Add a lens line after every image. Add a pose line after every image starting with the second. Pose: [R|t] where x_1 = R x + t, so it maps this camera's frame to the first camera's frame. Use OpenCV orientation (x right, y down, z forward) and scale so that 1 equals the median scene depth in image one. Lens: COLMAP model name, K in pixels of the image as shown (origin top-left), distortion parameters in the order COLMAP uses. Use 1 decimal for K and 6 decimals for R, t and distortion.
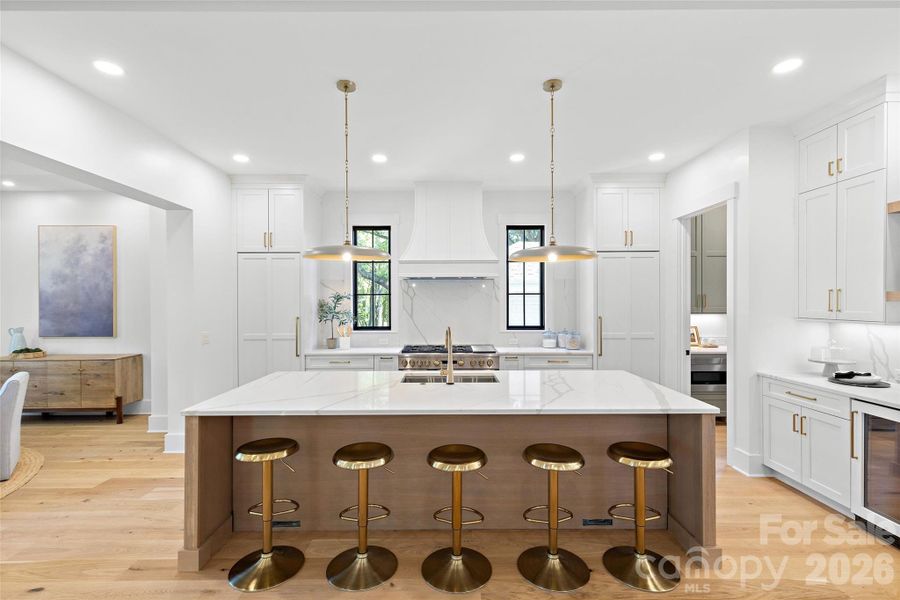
lens RADIAL K [[412.8, 0, 447.1], [0, 412.8, 301.5], [0, 0, 1]] dist [0.010275, -0.000935]
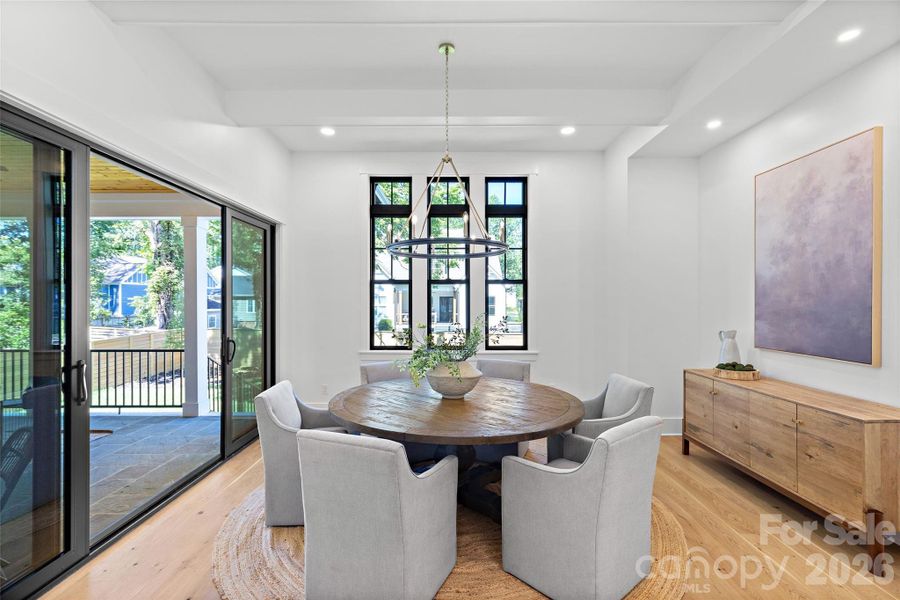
lens RADIAL K [[412.8, 0, 449.3], [0, 412.8, 301.5], [0, 0, 1]] dist [0.010275, -0.000935]
pose [[0.009467, 0.007524, -0.999927, -0.339594], [-0.000443, 0.999972, 0.007520, 0.009204], [0.999955, 0.000372, 0.009470, 0.520431]]
